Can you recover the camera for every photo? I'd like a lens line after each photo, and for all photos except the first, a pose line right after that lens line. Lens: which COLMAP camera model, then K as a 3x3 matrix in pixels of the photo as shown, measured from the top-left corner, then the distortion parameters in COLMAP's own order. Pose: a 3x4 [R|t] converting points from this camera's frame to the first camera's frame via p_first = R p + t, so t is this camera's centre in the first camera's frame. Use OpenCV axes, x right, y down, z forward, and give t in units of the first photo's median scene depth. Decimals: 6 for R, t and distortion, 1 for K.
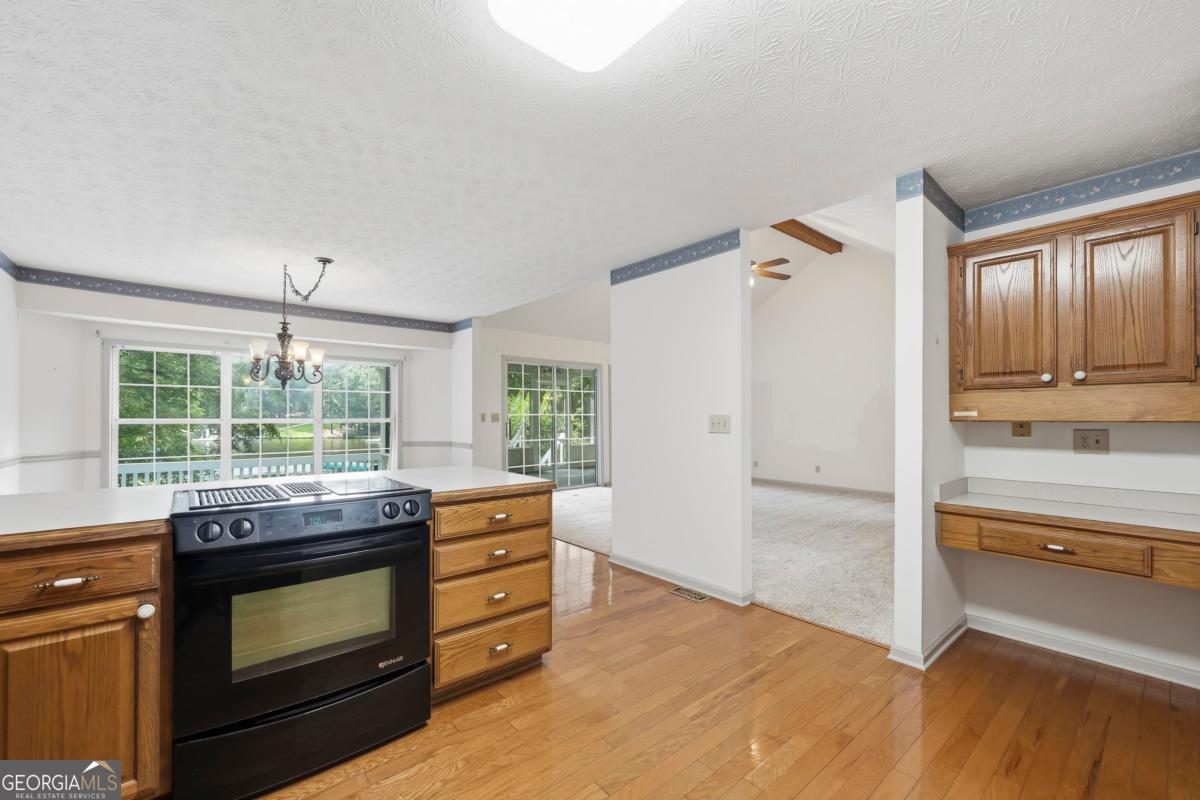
lens RADIAL K [[490.9, 0, 599.5], [0, 490.9, 412.2], [0, 0, 1]] dist [0.012614, 0.000135]
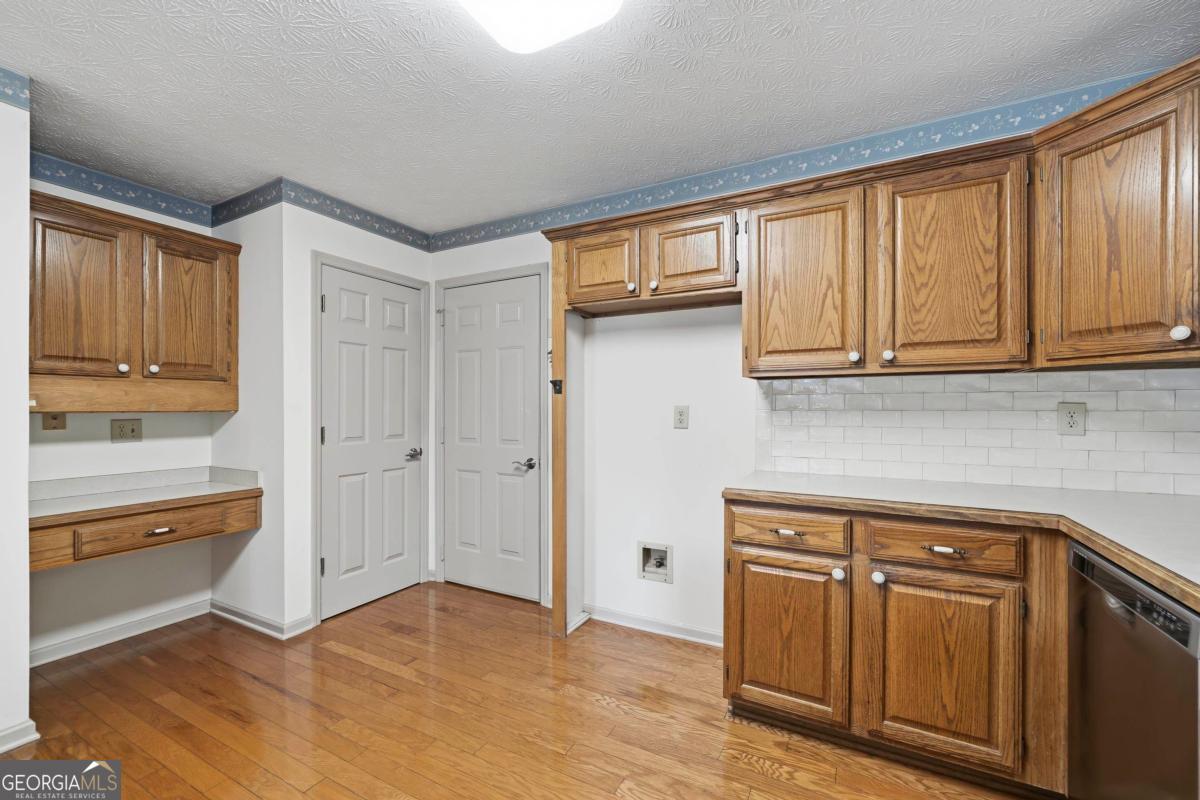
lens RADIAL K [[490.9, 0, 600.7], [0, 490.9, 407.4], [0, 0, 1]] dist [0.012614, 0.000135]
pose [[-0.360672, 0.004918, 0.932680, -0.375509], [-0.008537, 0.999927, -0.008574, 0.009986], [-0.932654, -0.011055, -0.360603, 0.468809]]
